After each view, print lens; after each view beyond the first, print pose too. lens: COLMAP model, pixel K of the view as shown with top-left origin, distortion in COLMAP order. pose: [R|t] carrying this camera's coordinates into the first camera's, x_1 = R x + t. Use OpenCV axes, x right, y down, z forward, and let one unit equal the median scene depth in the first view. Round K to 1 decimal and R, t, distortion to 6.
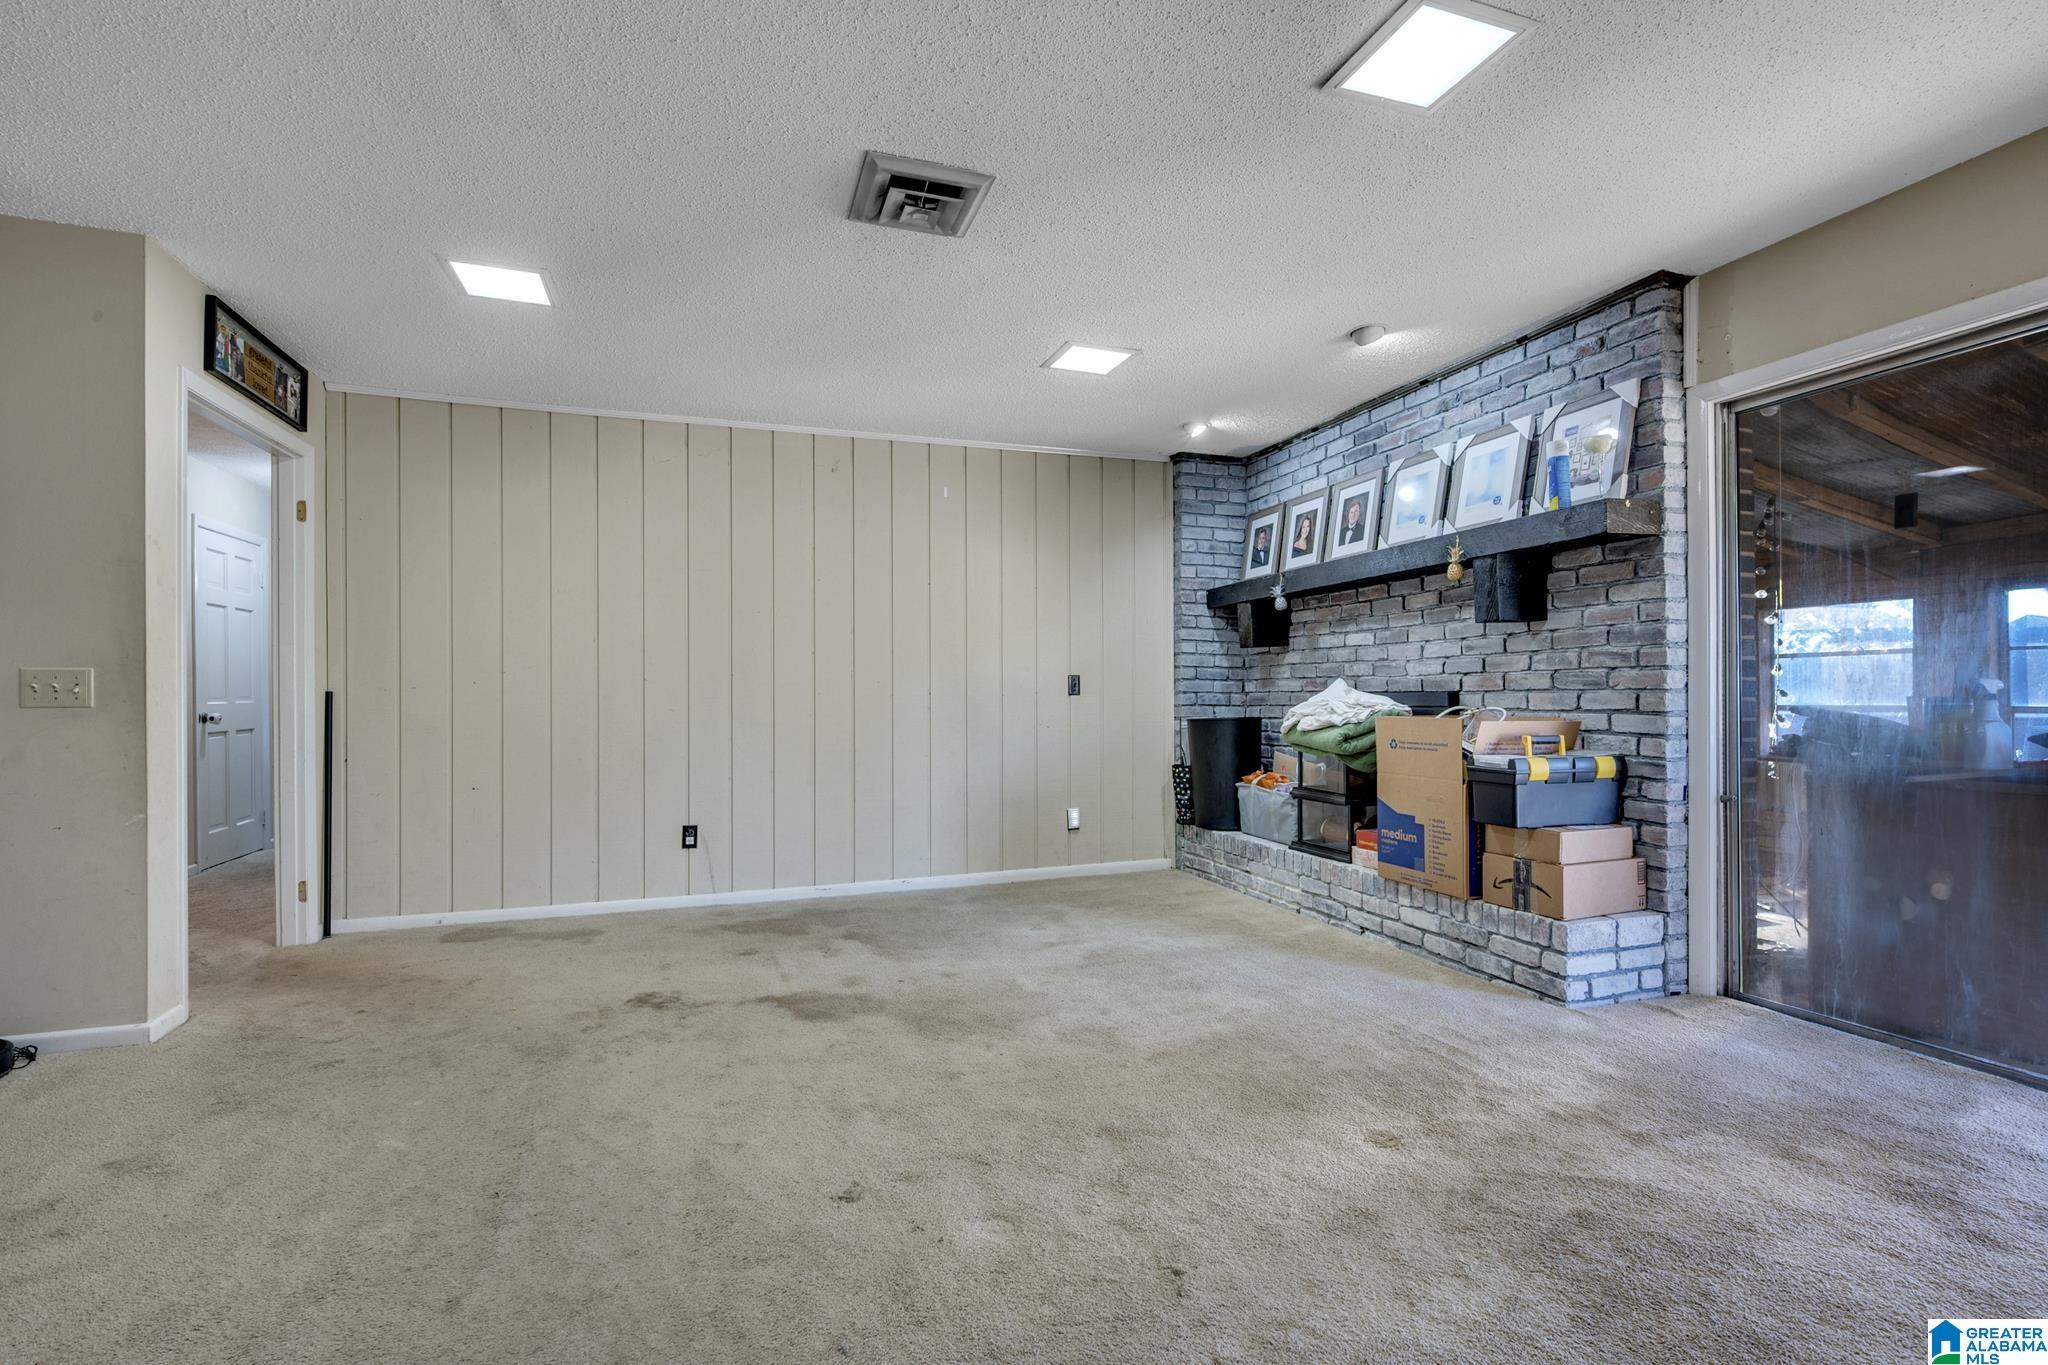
lens RADIAL K [[910.7, 0, 1029.0], [0, 910.7, 691.3], [0, 0, 1]] dist [-0.000917, -0.000073]
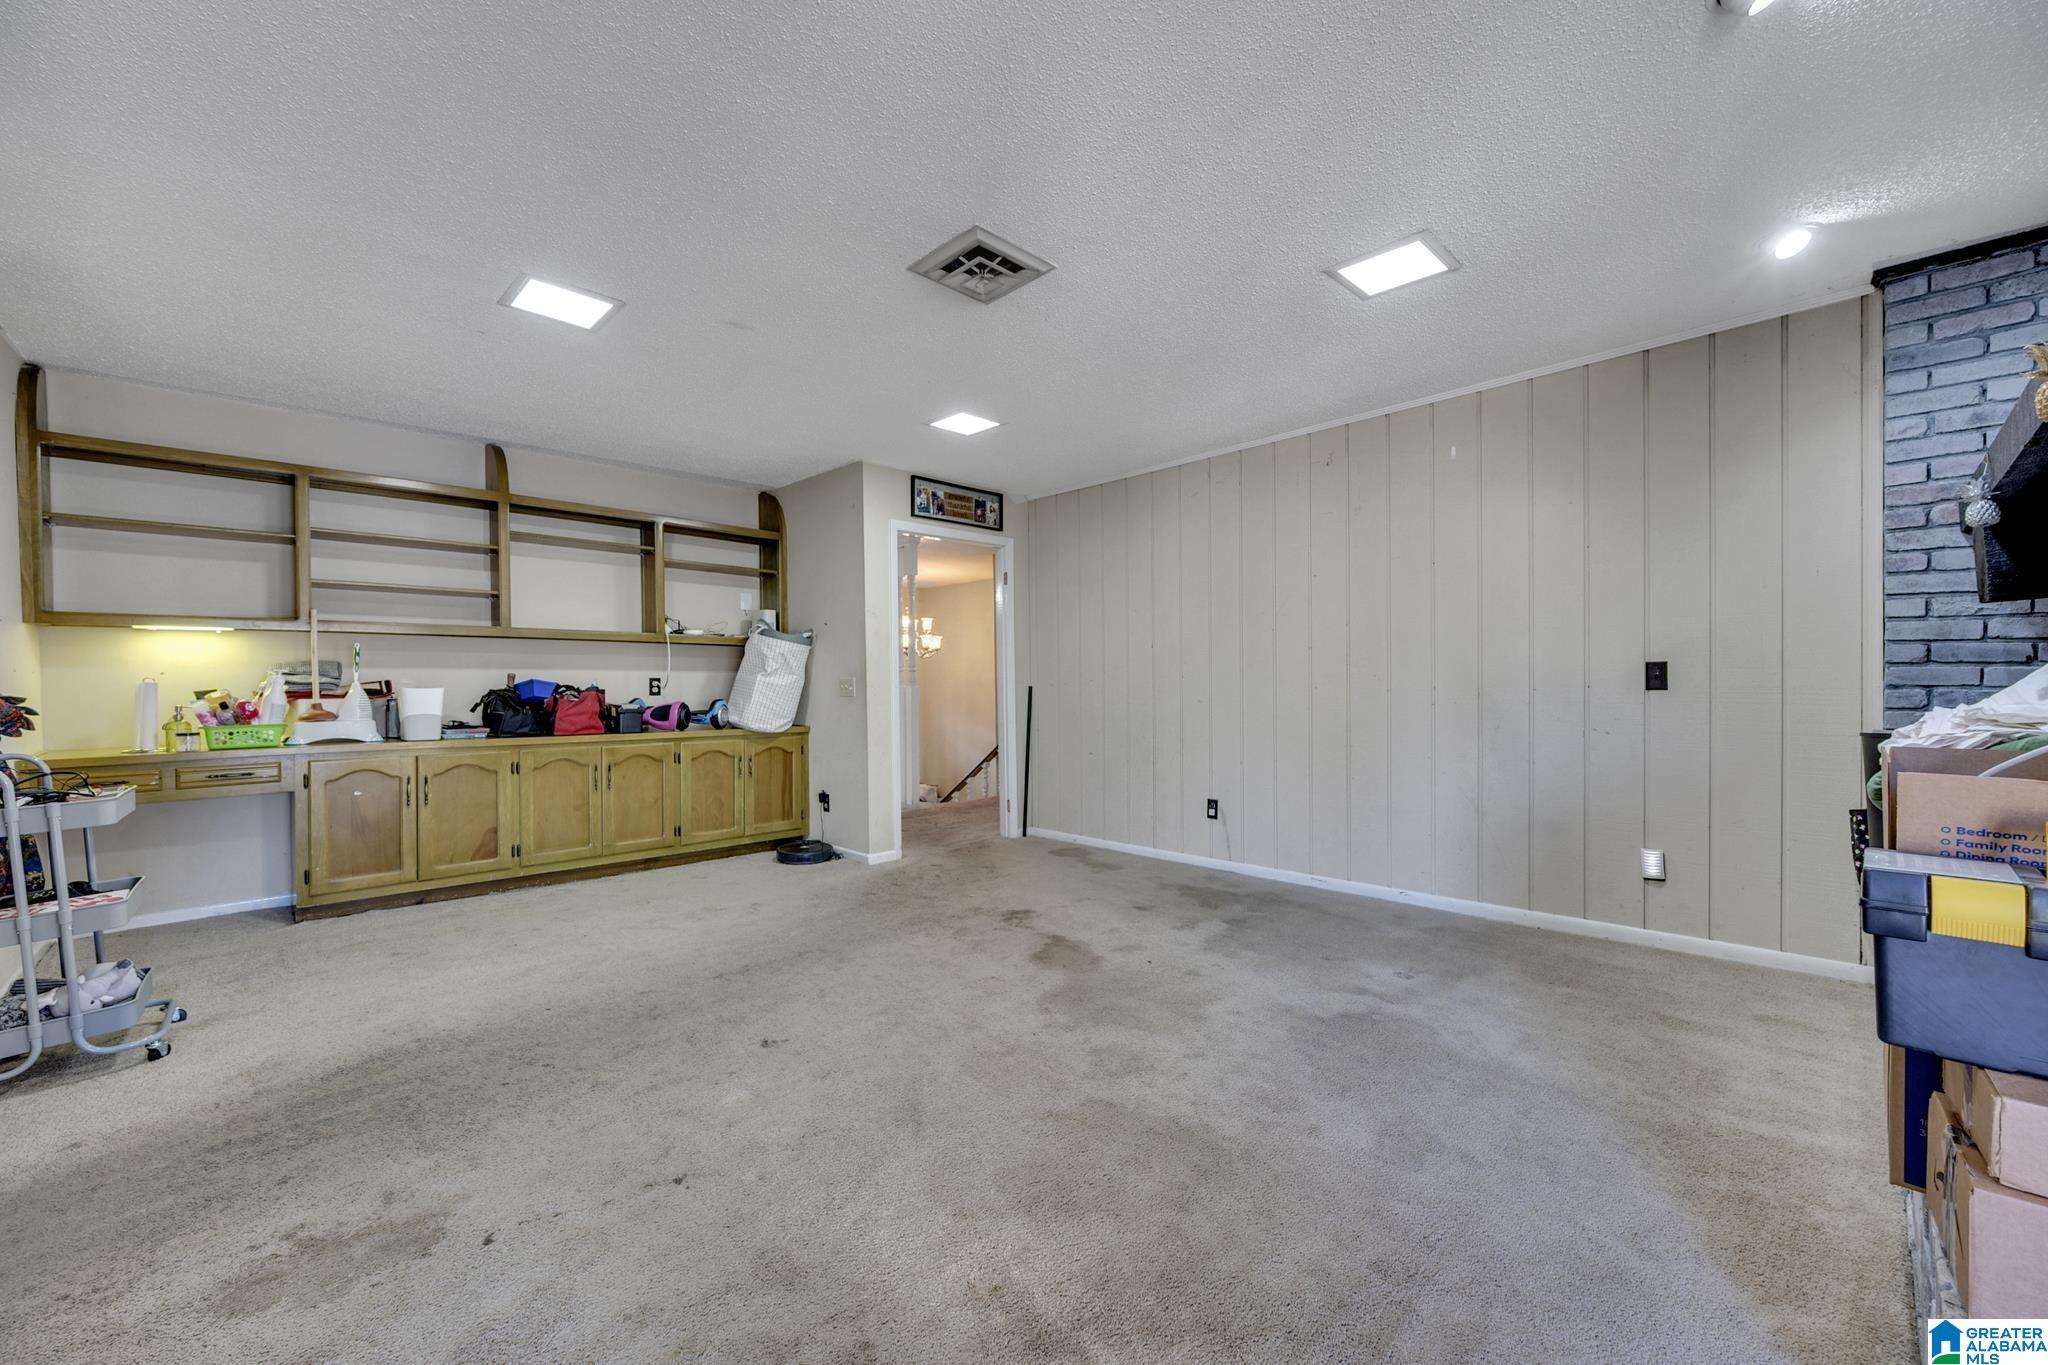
lens RADIAL K [[802.2, 0, 1027.2], [0, 802.2, 691.5], [0, 0, 1]] dist [-0.002182, -0.000297]
pose [[0.427112, 0.008358, -0.904160, 0.571462], [0.009748, 0.999857, 0.013848, -0.011397], [0.904146, -0.014729, 0.426969, 0.419898]]
